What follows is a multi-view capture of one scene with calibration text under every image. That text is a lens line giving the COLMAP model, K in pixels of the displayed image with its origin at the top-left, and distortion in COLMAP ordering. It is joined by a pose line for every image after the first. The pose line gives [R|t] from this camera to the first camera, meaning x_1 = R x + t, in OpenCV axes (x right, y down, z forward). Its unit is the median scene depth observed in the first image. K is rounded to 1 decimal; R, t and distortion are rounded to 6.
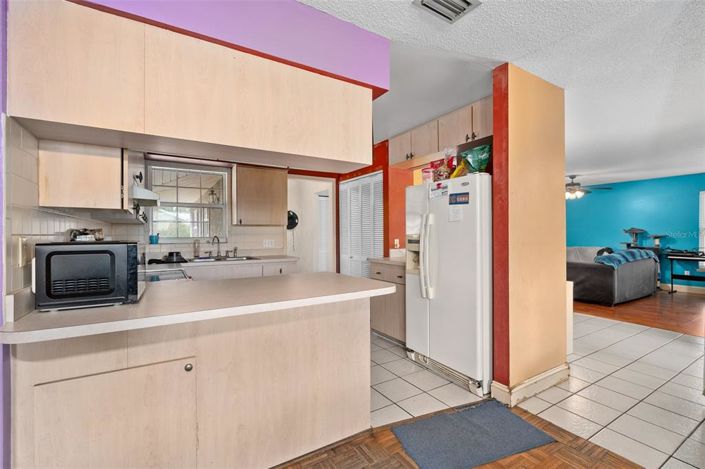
lens RADIAL K [[318.8, 0, 350.9], [0, 318.8, 233.7], [0, 0, 1]] dist [-0.000017, 0.000034]
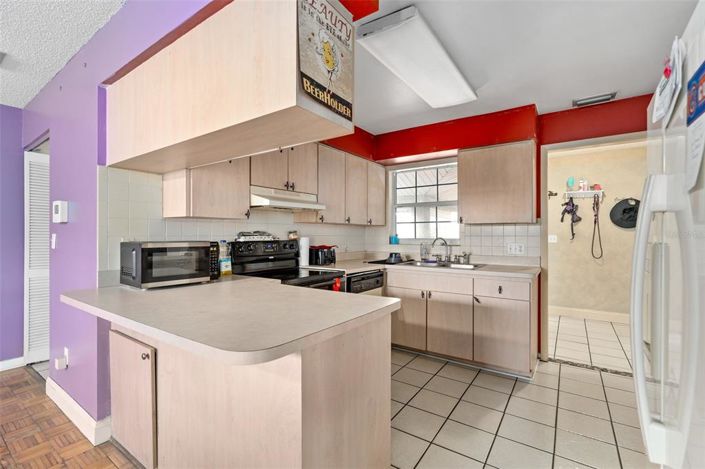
lens RADIAL K [[318.8, 0, 350.9], [0, 318.8, 233.7], [0, 0, 1]] dist [-0.000017, 0.000034]
pose [[0.396296, 0.004737, -0.918111, 0.494102], [-0.003533, 0.999987, 0.003634, -0.009518], [0.918116, 0.001804, 0.396307, 0.758637]]
